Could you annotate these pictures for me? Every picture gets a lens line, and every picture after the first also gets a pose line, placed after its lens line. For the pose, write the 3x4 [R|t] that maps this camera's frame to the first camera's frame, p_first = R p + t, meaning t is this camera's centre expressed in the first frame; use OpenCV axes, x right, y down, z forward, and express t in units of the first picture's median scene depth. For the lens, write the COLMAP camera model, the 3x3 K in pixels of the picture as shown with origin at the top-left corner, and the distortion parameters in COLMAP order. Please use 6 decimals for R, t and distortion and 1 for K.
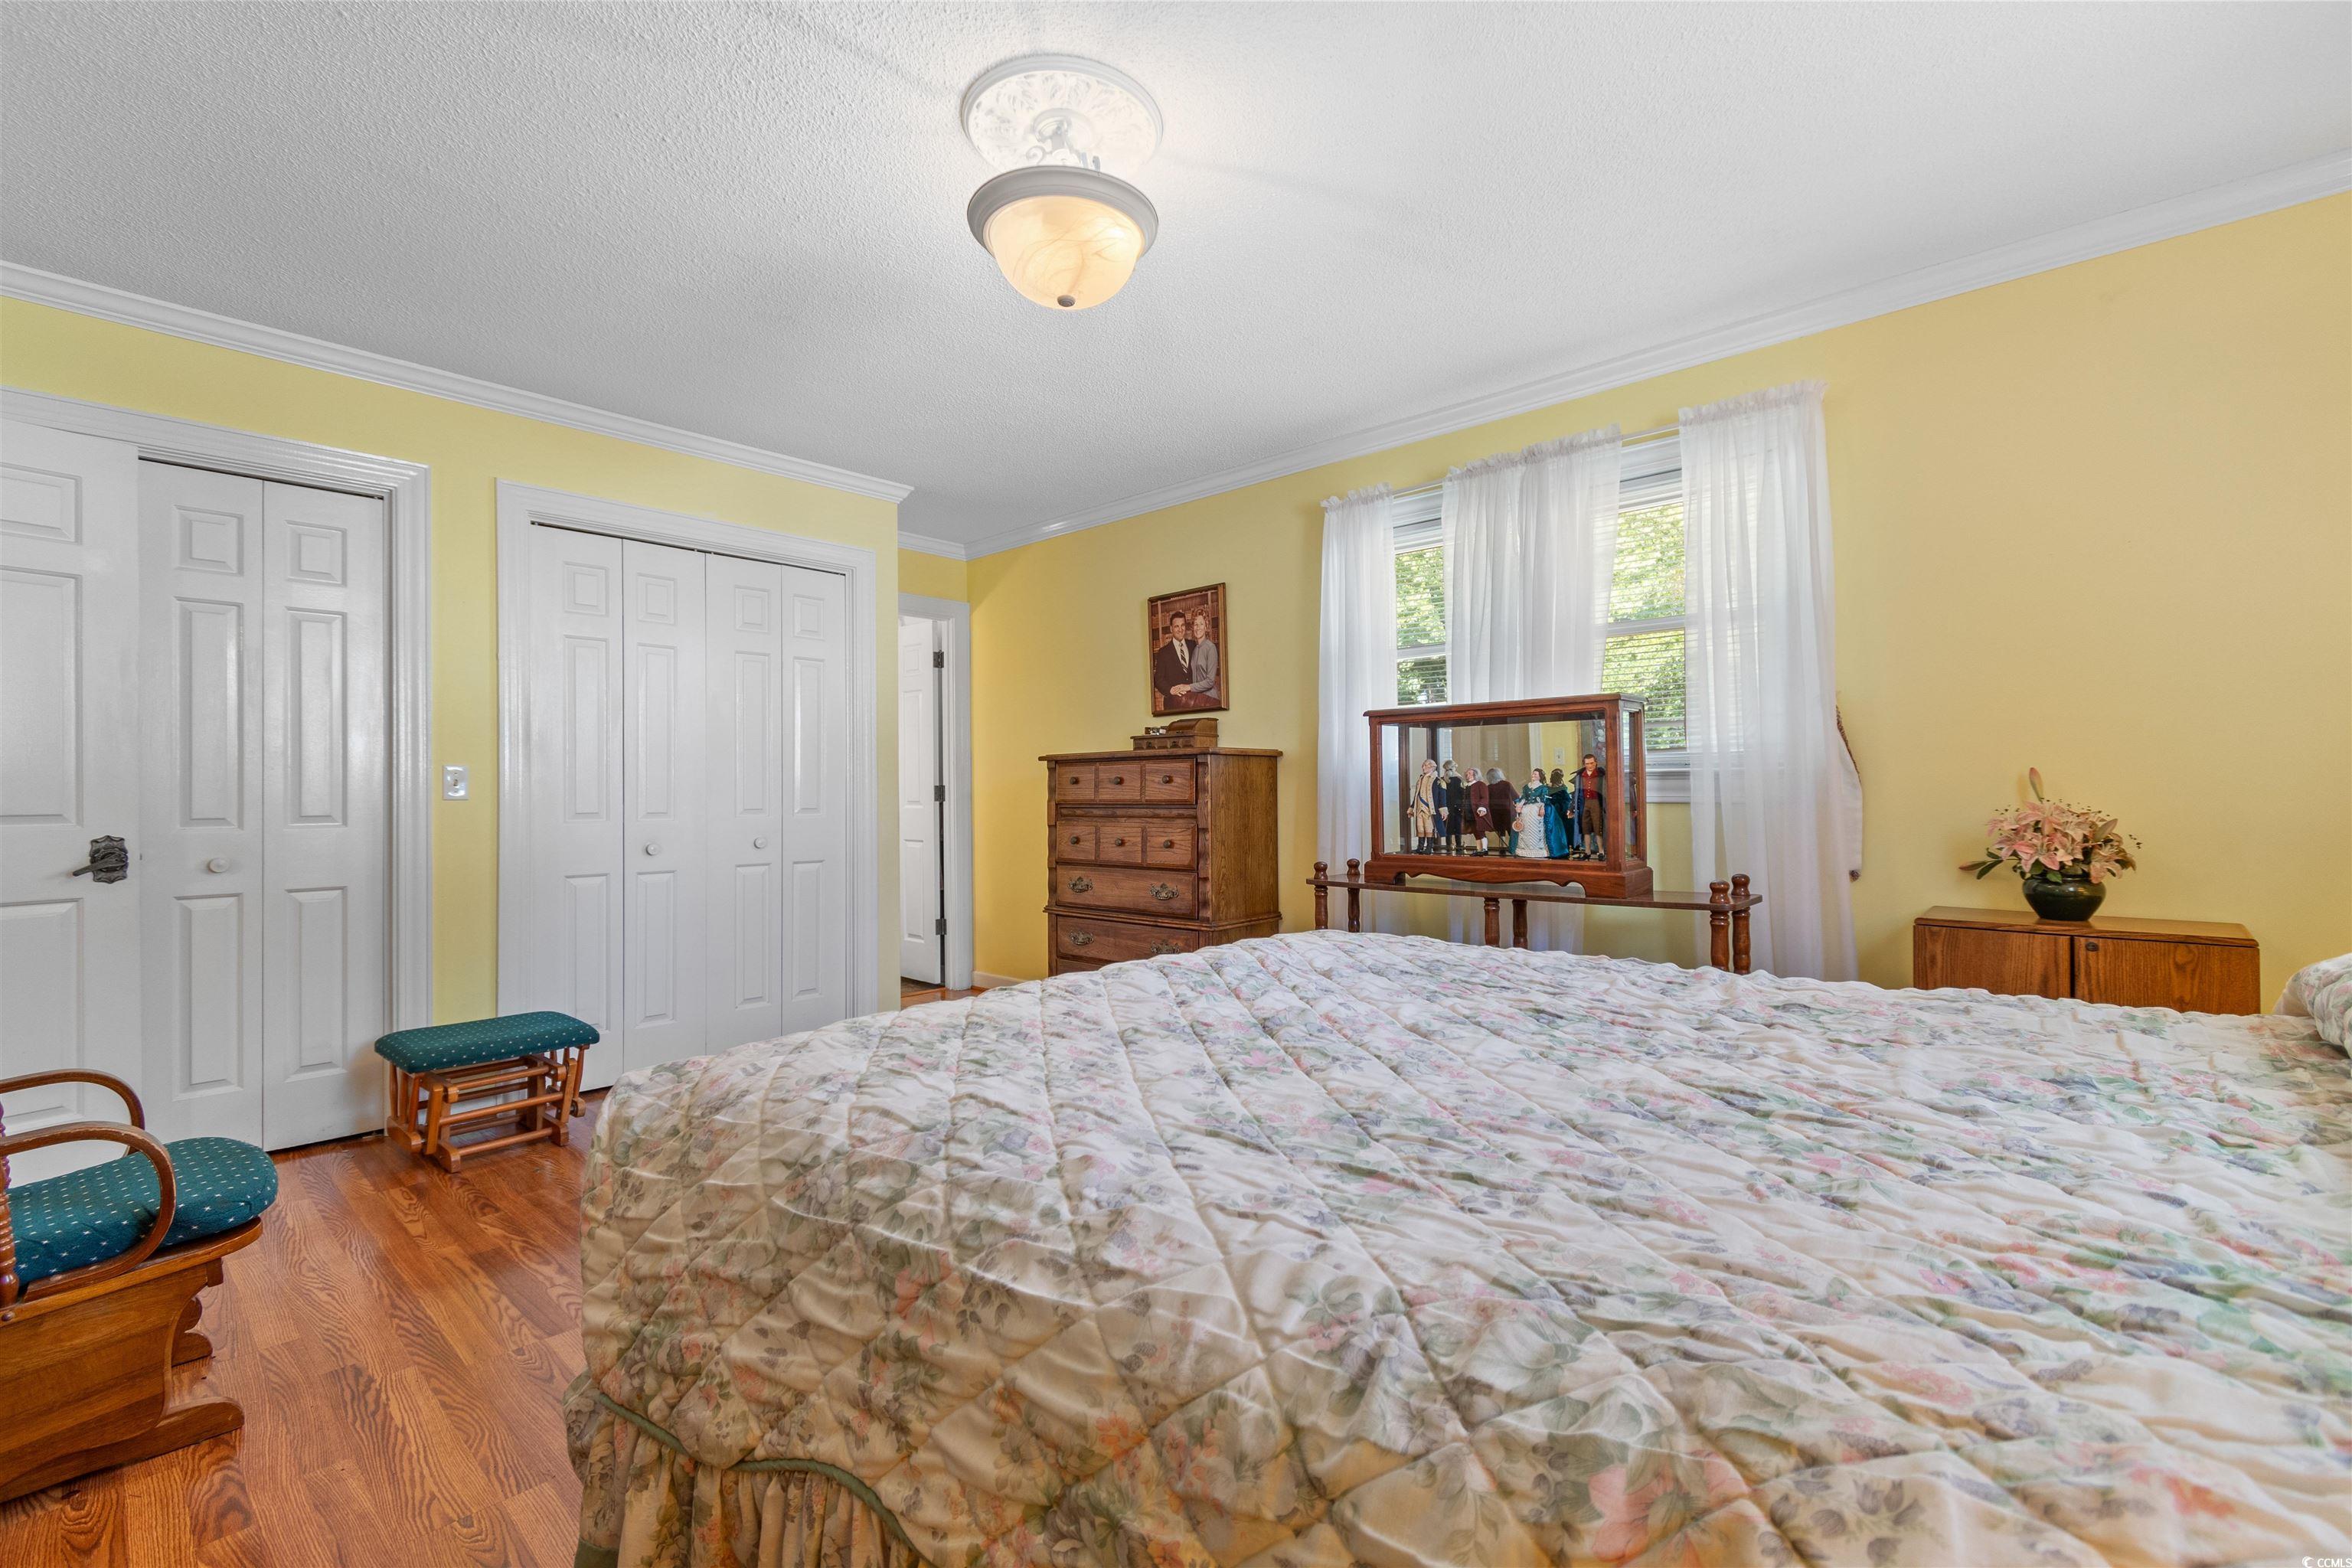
lens RADIAL K [[1066.4, 0, 1209.9], [0, 1066.4, 779.0], [0, 0, 1]] dist [0.003909, 0.000360]
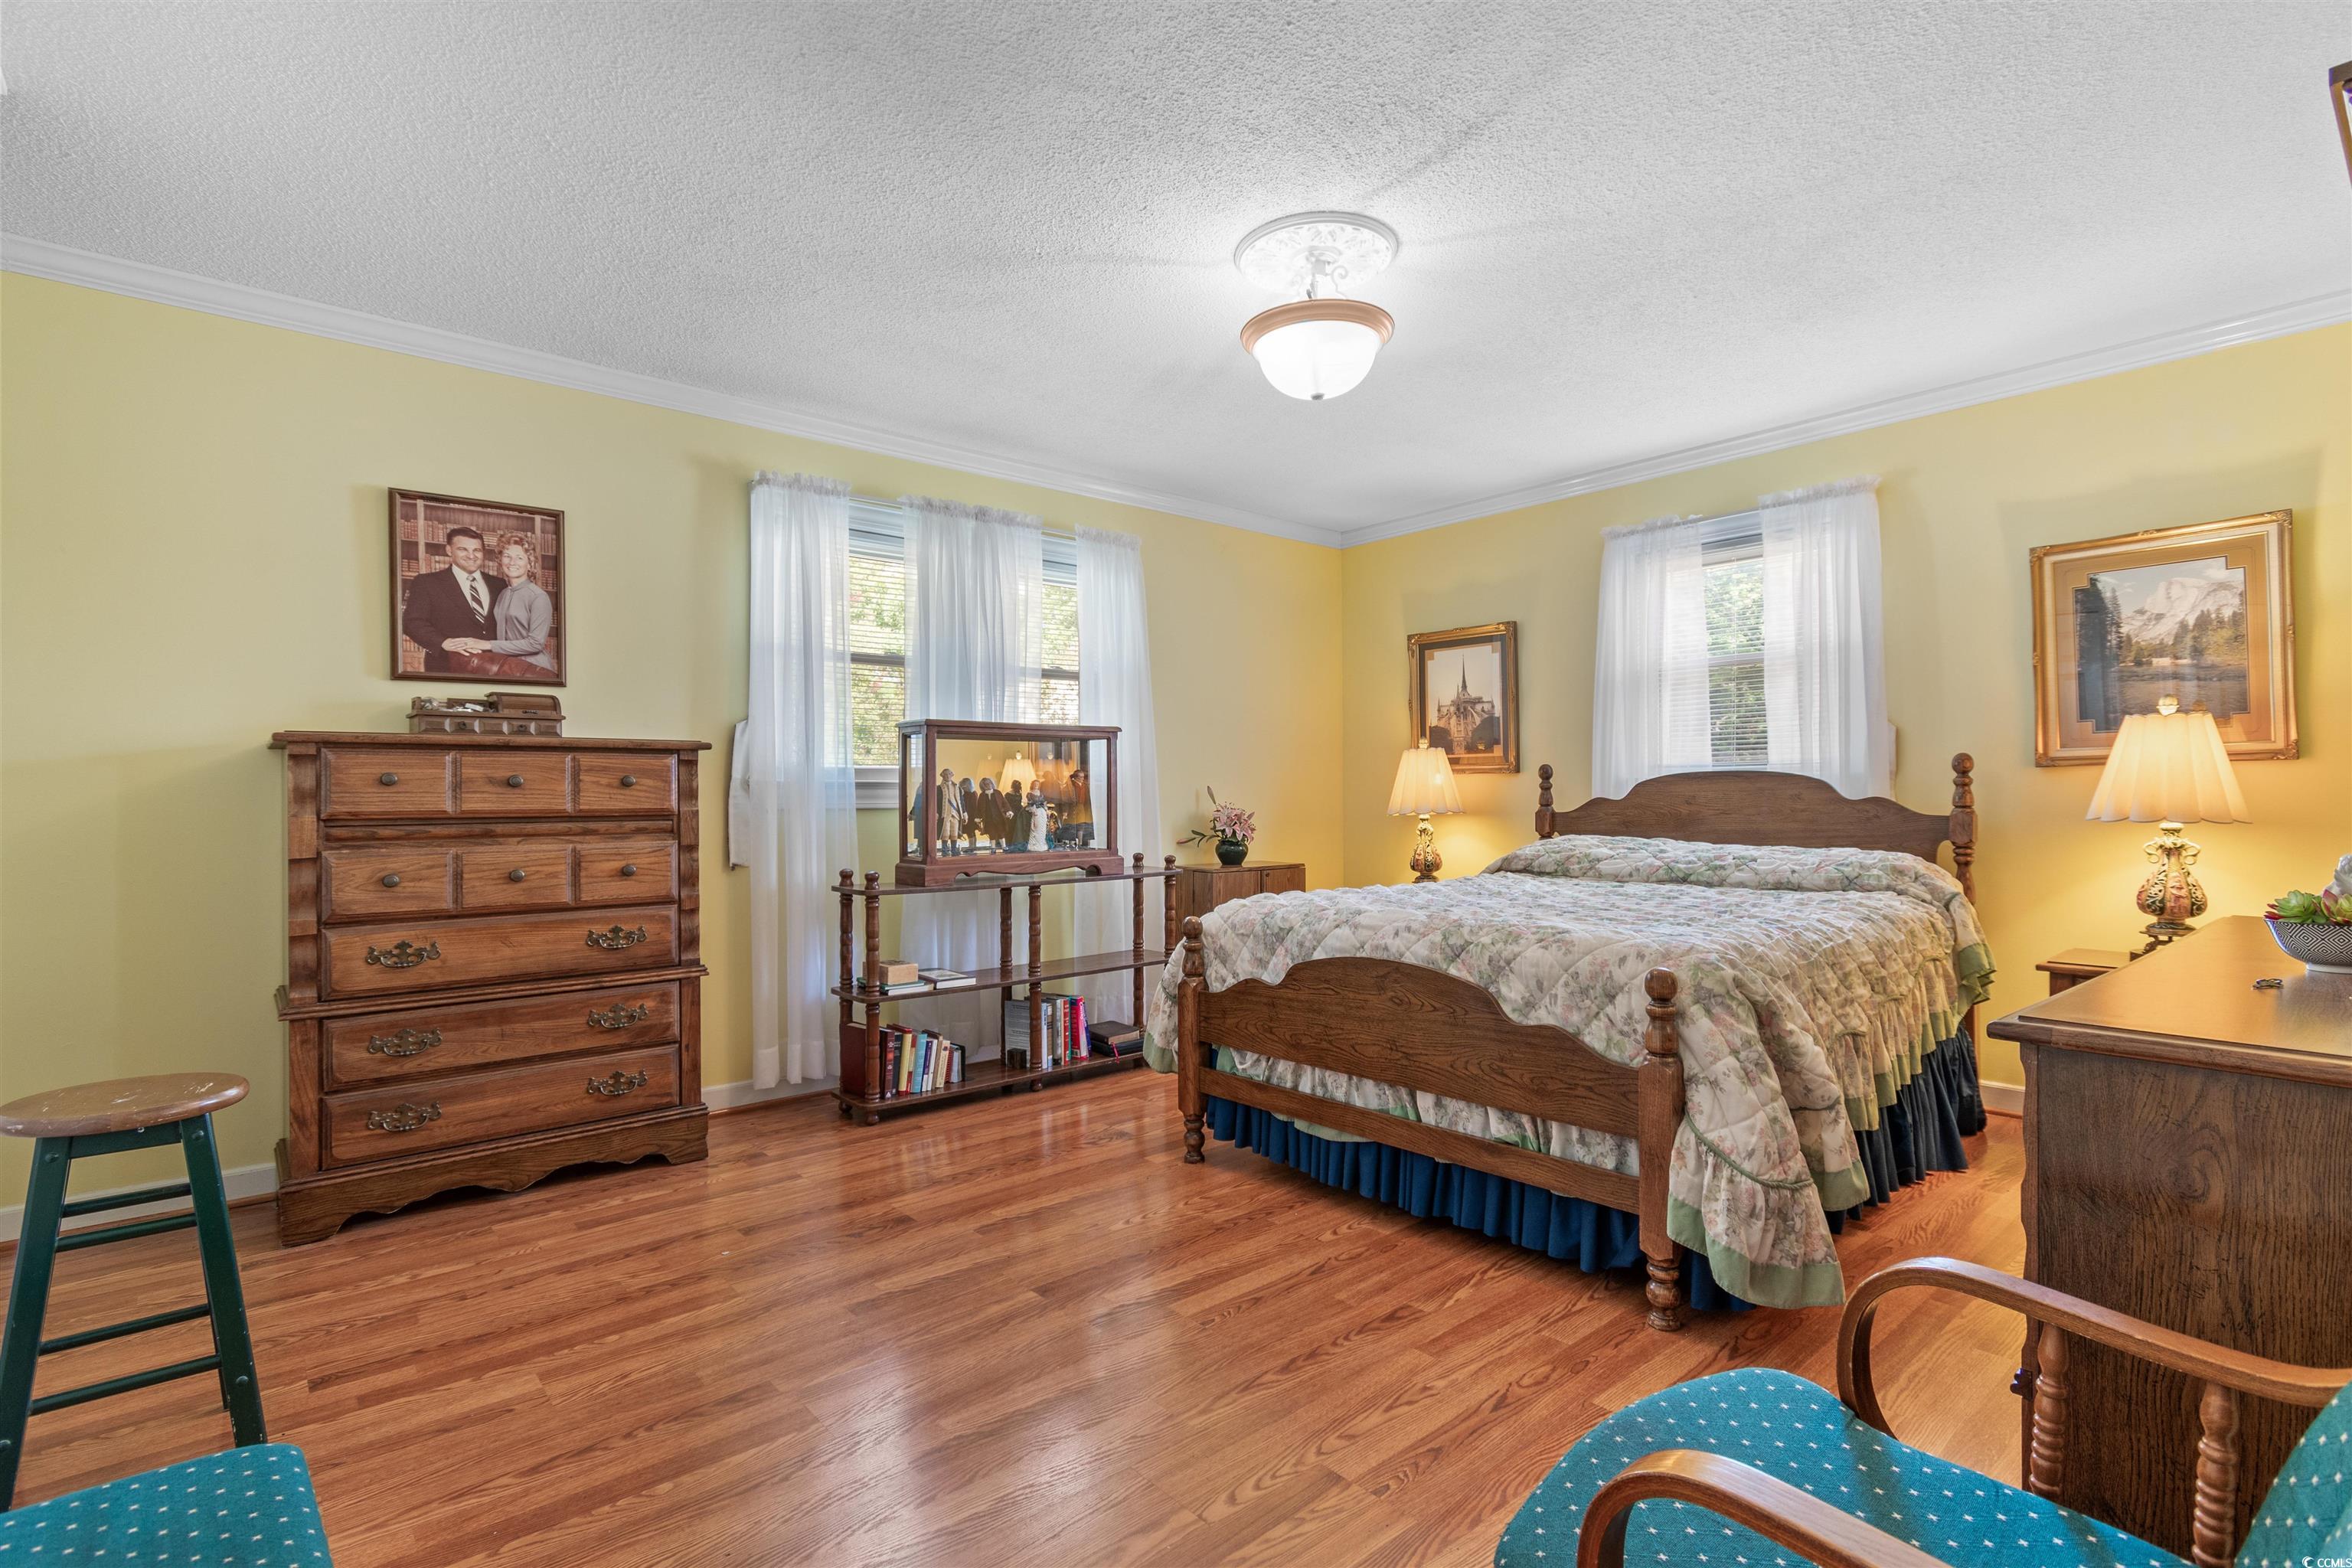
lens RADIAL K [[1146.8, 0, 1176.0], [0, 1146.8, 784.0], [0, 0, 1]] dist [-0.005592, -0.001781]
pose [[0.096709, 0.016986, 0.995168, -0.722173], [-0.008635, 0.999831, -0.016226, 0.010954], [-0.995275, -0.007024, 0.096839, 0.509881]]
